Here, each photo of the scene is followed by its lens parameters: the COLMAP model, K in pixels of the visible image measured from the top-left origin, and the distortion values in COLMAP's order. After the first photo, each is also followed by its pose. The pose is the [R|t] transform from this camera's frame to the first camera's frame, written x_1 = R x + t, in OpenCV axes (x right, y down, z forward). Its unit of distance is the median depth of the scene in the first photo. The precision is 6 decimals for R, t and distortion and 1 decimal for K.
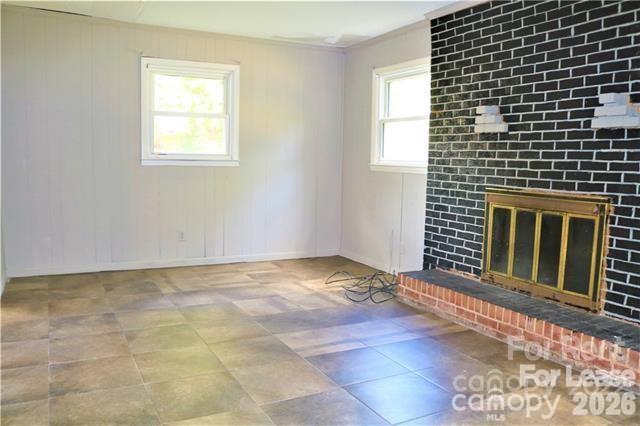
lens RADIAL K [[529.5, 0, 319.1], [0, 529.5, 216.6], [0, 0, 1]] dist [-0.153762, 0.129984]
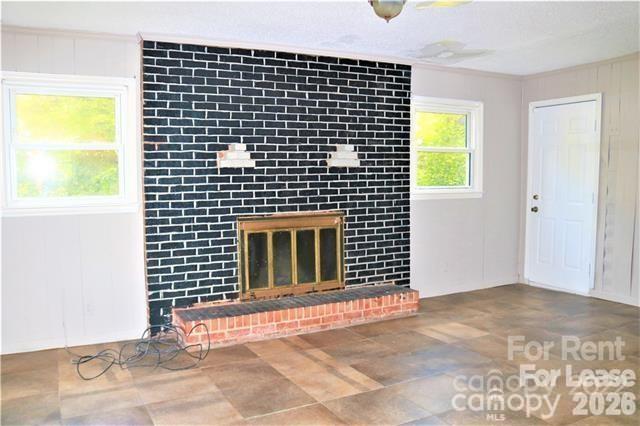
lens RADIAL K [[529.5, 0, 319.1], [0, 529.5, 216.6], [0, 0, 1]] dist [-0.153762, 0.129984]
pose [[0.012580, -0.093668, 0.995524, -0.863173], [0.123639, 0.988108, 0.091407, -0.150703], [-0.992248, 0.121936, 0.024011, 0.881870]]
